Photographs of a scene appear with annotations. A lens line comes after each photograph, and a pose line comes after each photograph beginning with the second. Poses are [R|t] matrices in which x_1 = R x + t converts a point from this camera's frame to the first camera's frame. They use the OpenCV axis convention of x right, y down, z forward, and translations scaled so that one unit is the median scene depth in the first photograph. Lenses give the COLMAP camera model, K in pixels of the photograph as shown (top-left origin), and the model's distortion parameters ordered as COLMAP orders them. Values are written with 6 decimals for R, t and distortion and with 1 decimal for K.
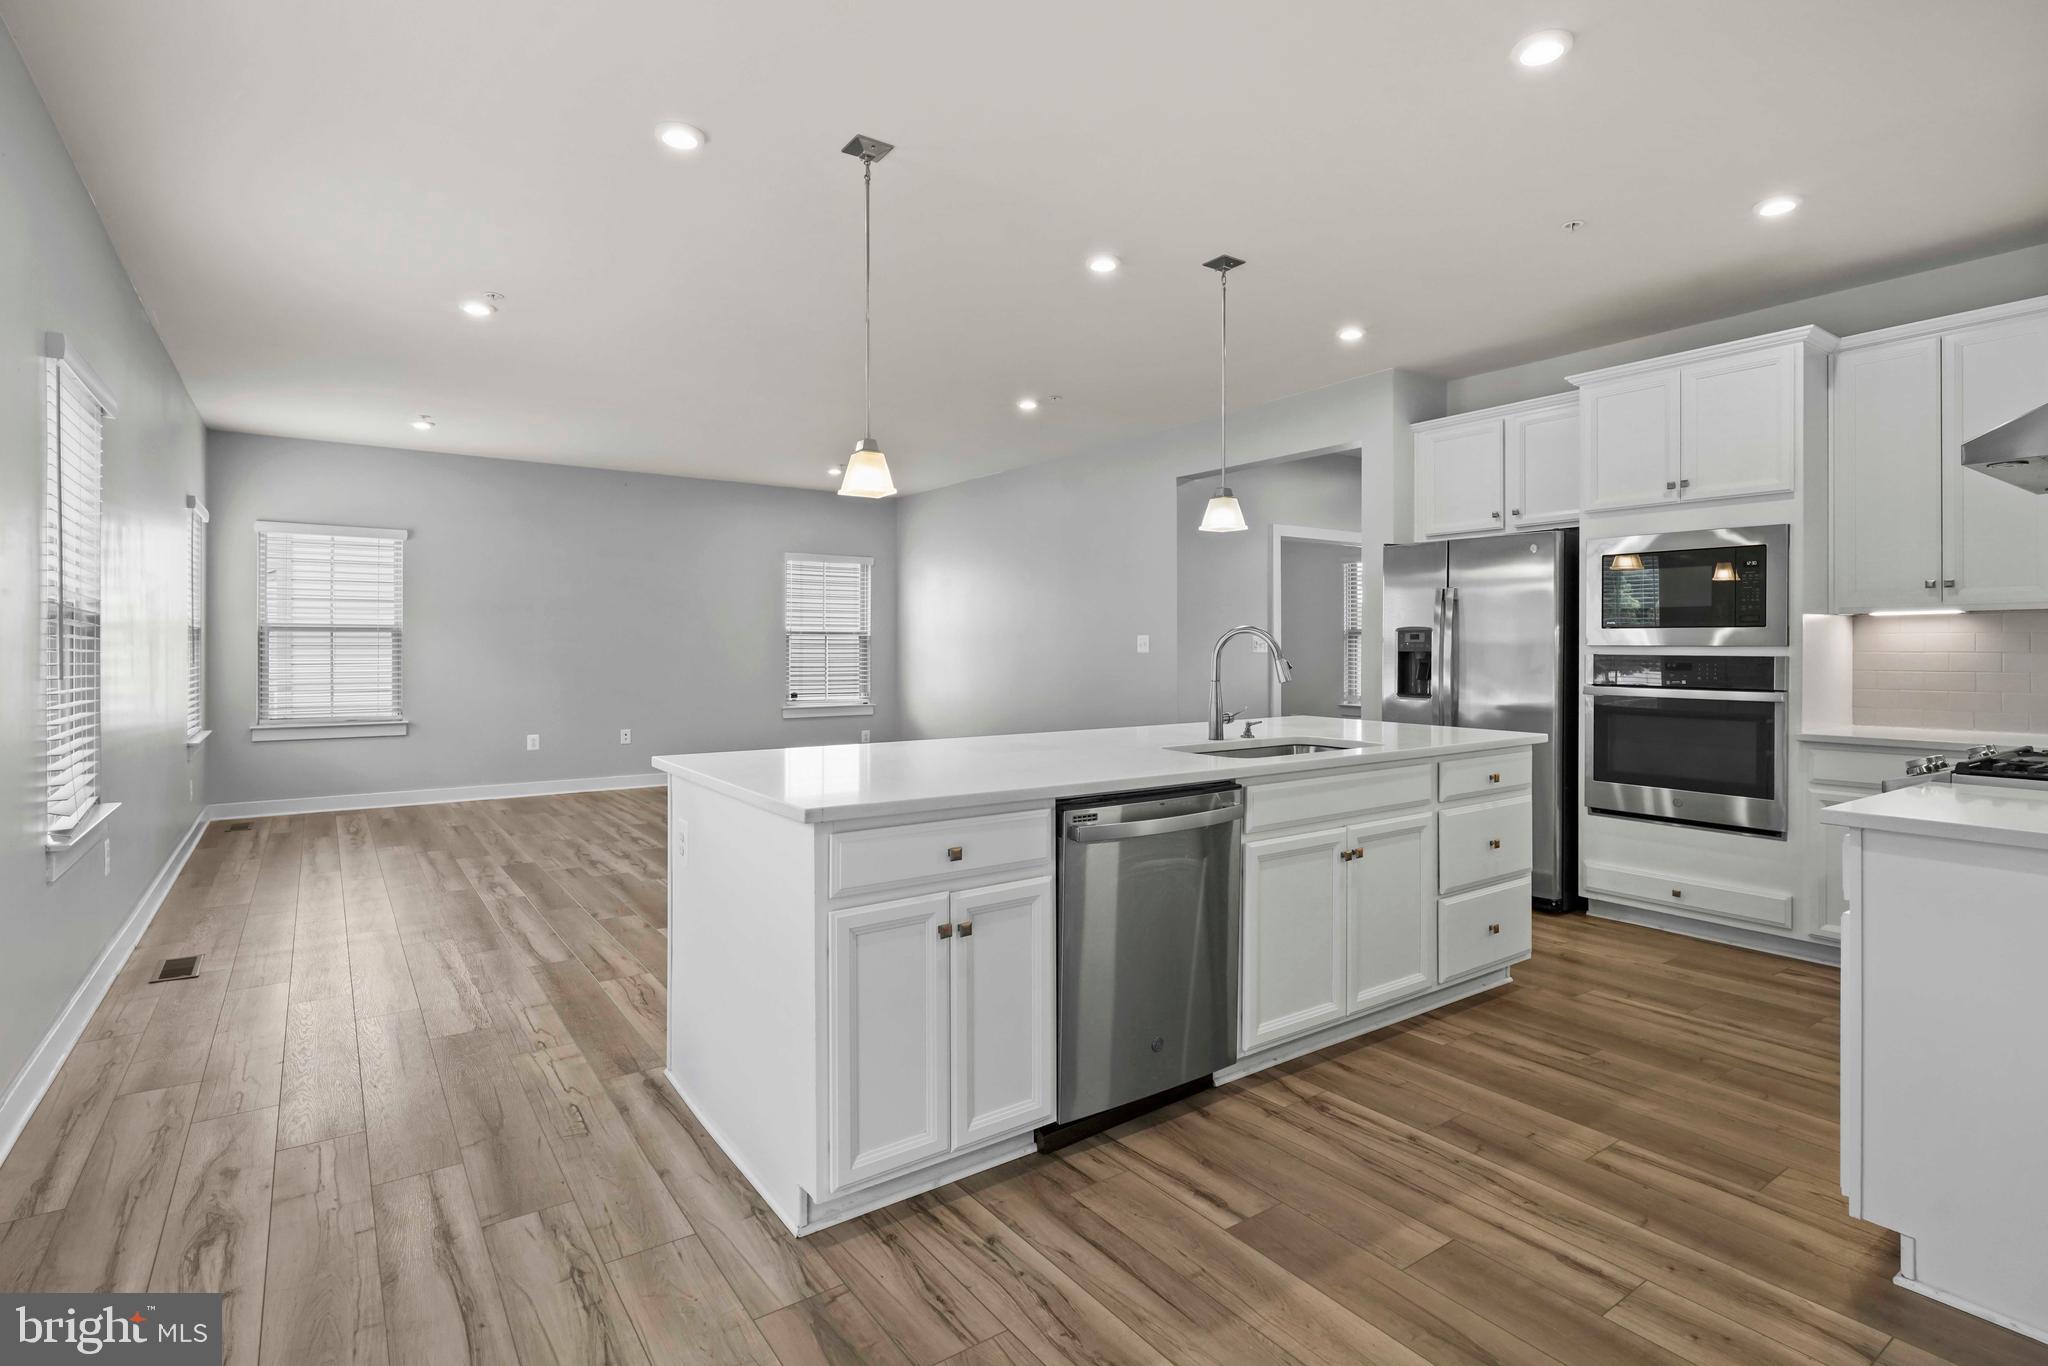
lens RADIAL K [[994.7, 0, 1041.3], [0, 994.7, 649.7], [0, 0, 1]] dist [0.005366, -0.002029]
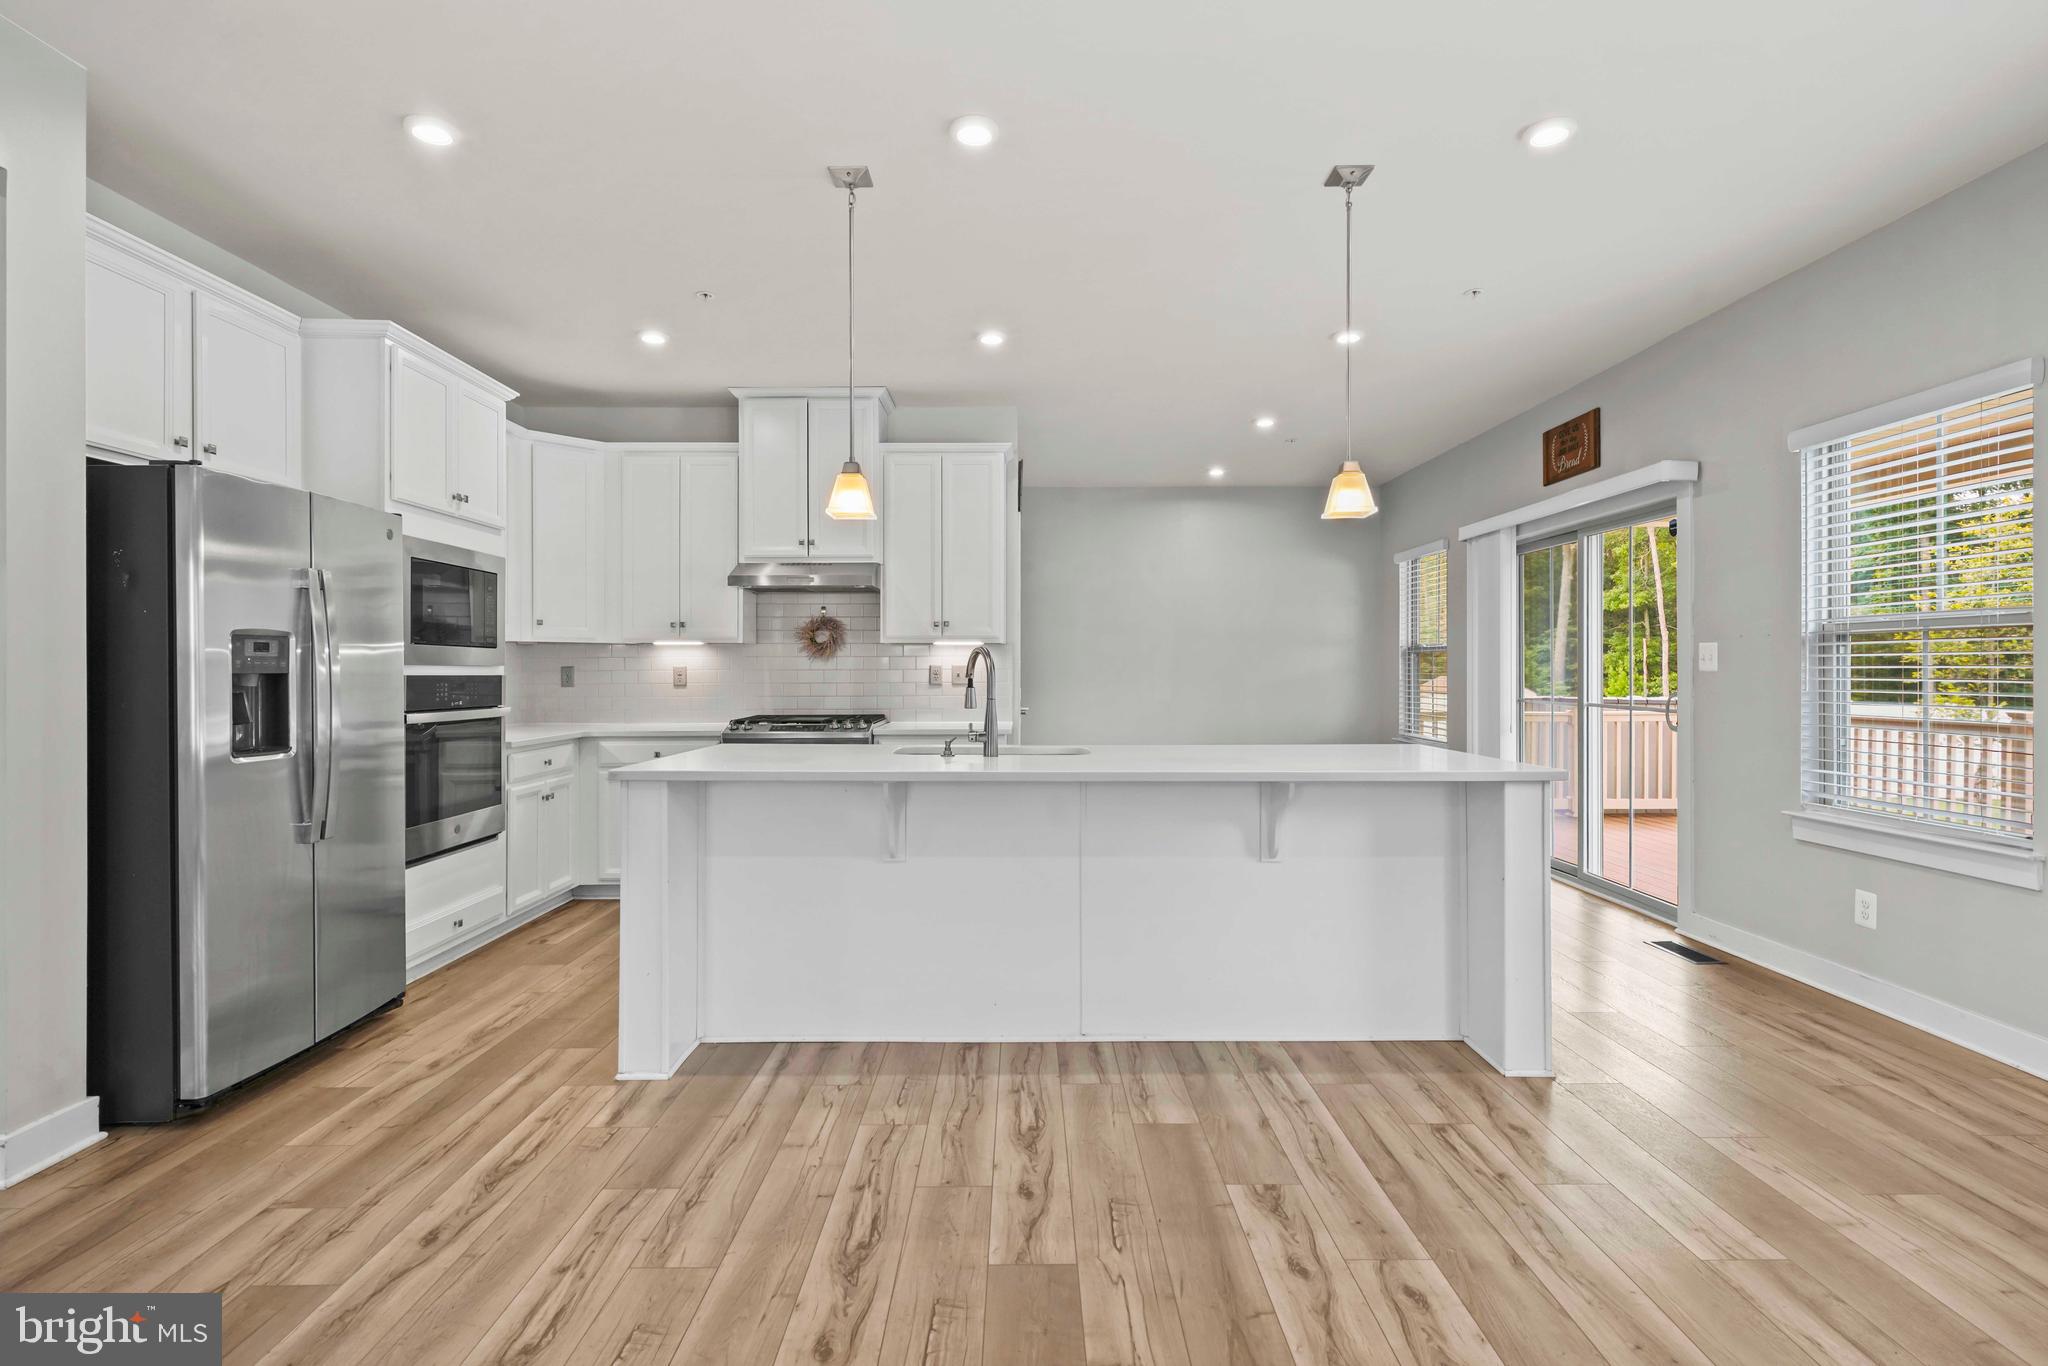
lens RADIAL K [[994.7, 0, 1015.1], [0, 994.7, 676.6], [0, 0, 1]] dist [0.005366, -0.002029]
pose [[-0.805791, -0.002833, 0.592193, -0.564786], [0.002055, 0.999969, 0.007579, 0.000686], [-0.592196, 0.007324, -0.805760, 2.270185]]
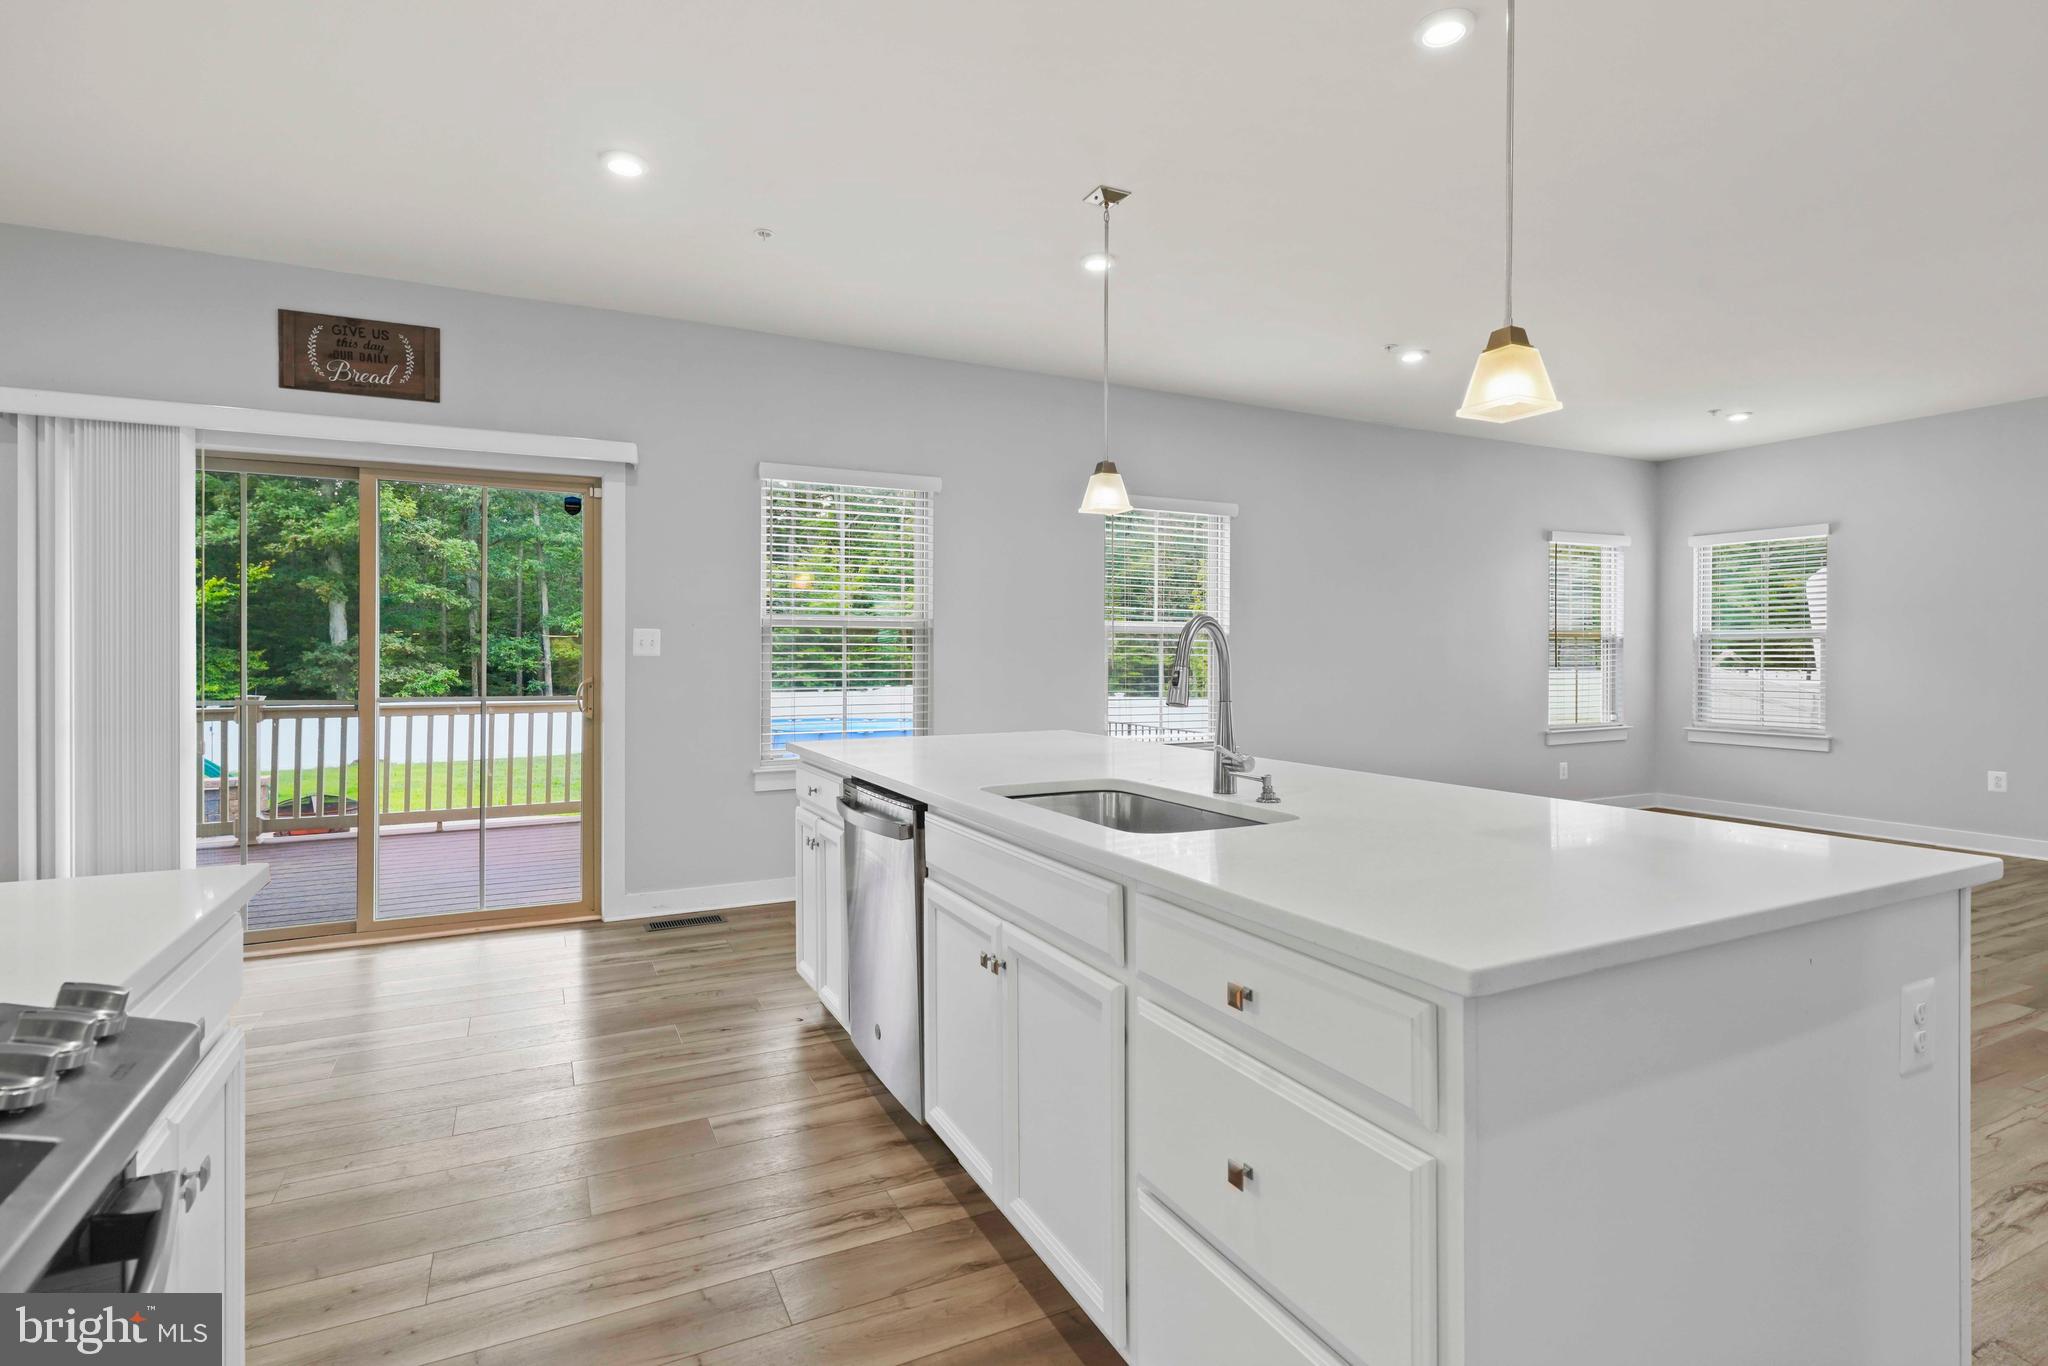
lens RADIAL K [[994.7, 0, 1026.7], [0, 994.7, 650.3], [0, 0, 1]] dist [0.005366, -0.002029]
pose [[-0.155617, -0.004494, -0.987807, 1.037219], [-0.003812, 0.999985, -0.003949, 0.001812], [0.987810, 0.003151, -0.155631, 1.214468]]
